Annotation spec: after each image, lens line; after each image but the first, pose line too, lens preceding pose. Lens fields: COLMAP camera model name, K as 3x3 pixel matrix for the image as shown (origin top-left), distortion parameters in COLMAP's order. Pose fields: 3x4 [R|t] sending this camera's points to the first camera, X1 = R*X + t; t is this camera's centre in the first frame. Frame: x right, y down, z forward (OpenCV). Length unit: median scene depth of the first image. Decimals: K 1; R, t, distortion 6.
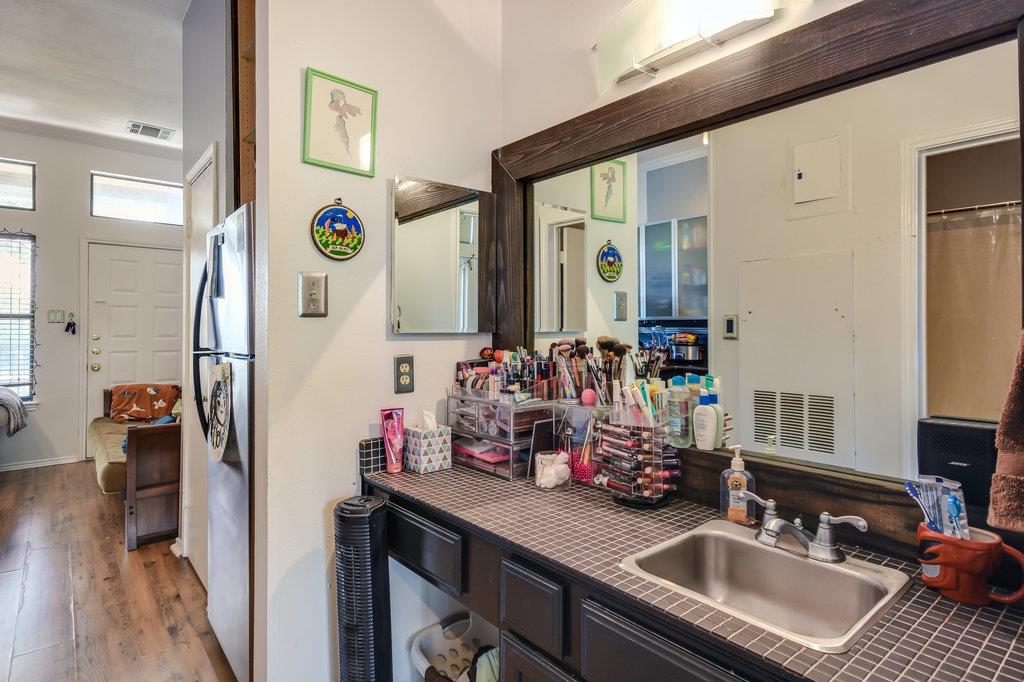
lens RADIAL K [[544.5, 0, 516.8], [0, 544.5, 325.7], [0, 0, 1]] dist [0.001124, -0.000783]
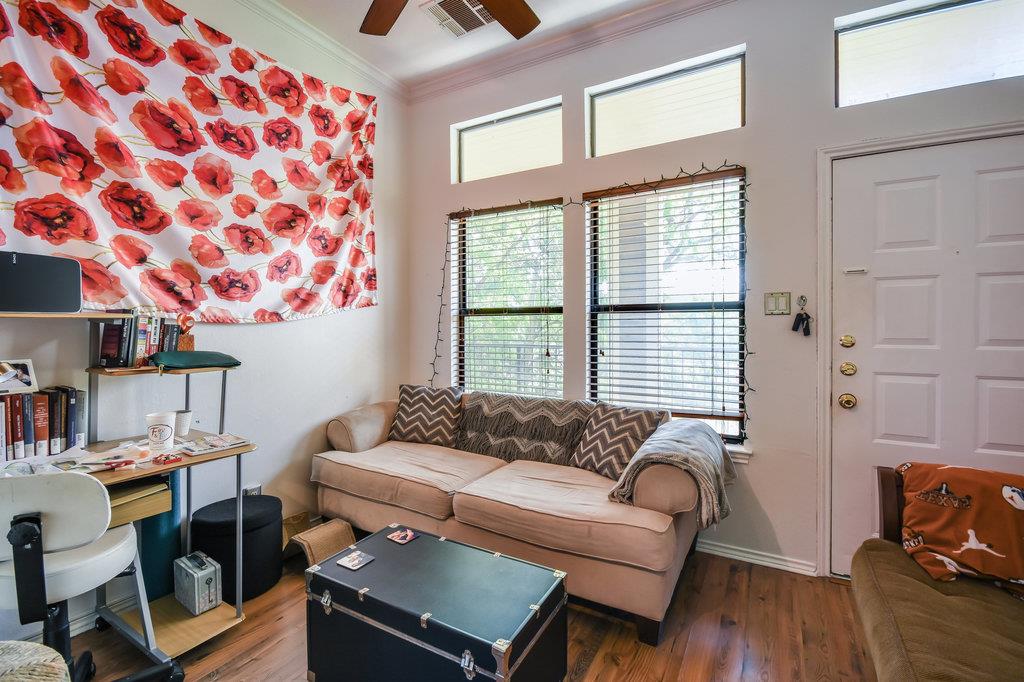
lens RADIAL K [[451.0, 0, 515.7], [0, 451.0, 322.7], [0, 0, 1]] dist [0.021157, -0.006213]
pose [[0.341975, -0.012812, -0.939622, -0.506878], [0.002812, 0.999917, -0.012611, 0.007655], [0.939705, 0.001670, 0.341982, 0.597148]]
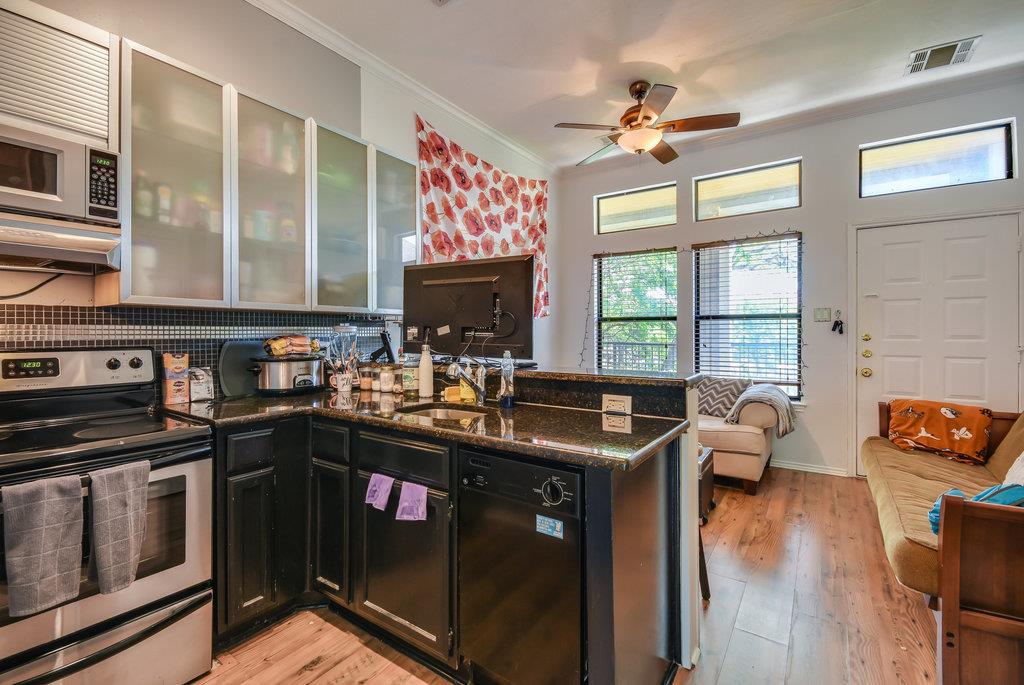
lens RADIAL K [[451.0, 0, 507.0], [0, 451.0, 329.0], [0, 0, 1]] dist [0.021157, -0.006213]
pose [[0.261853, -0.006615, -0.965085, -0.241503], [0.005498, 0.999971, -0.005362, 0.008616], [0.965092, -0.003902, 0.261882, 0.281912]]
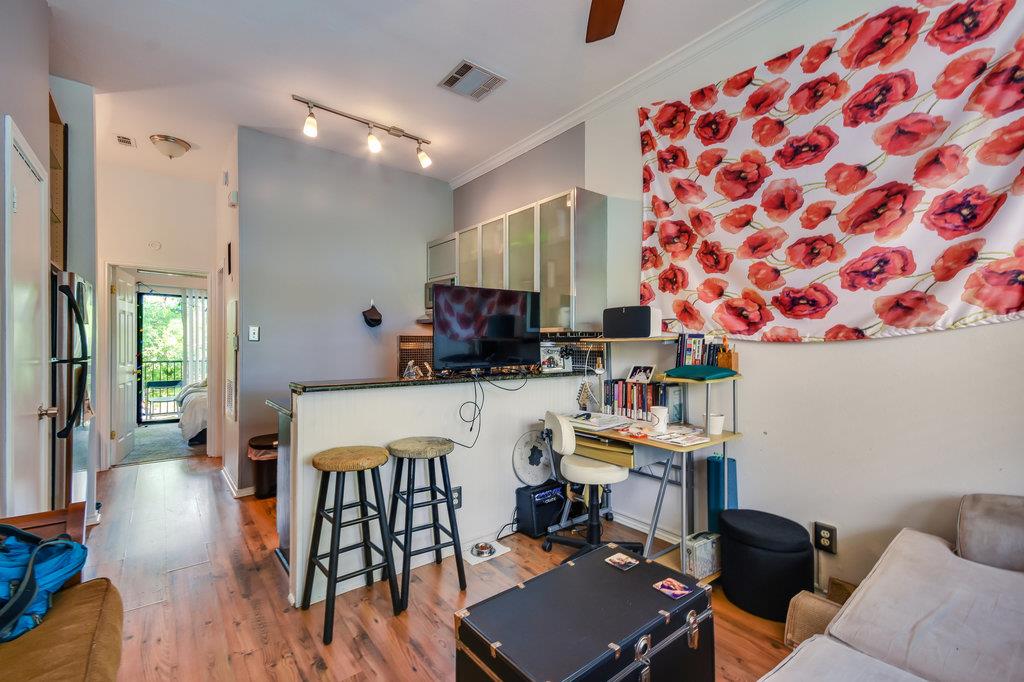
lens RADIAL K [[451.0, 0, 503.6], [0, 451.0, 347.9], [0, 0, 1]] dist [0.021157, -0.006213]
pose [[-0.998822, -0.007503, 0.047949, -0.782121], [-0.007478, 0.999972, 0.000695, 0.009075], [-0.047953, 0.000336, -0.998850, 0.959718]]
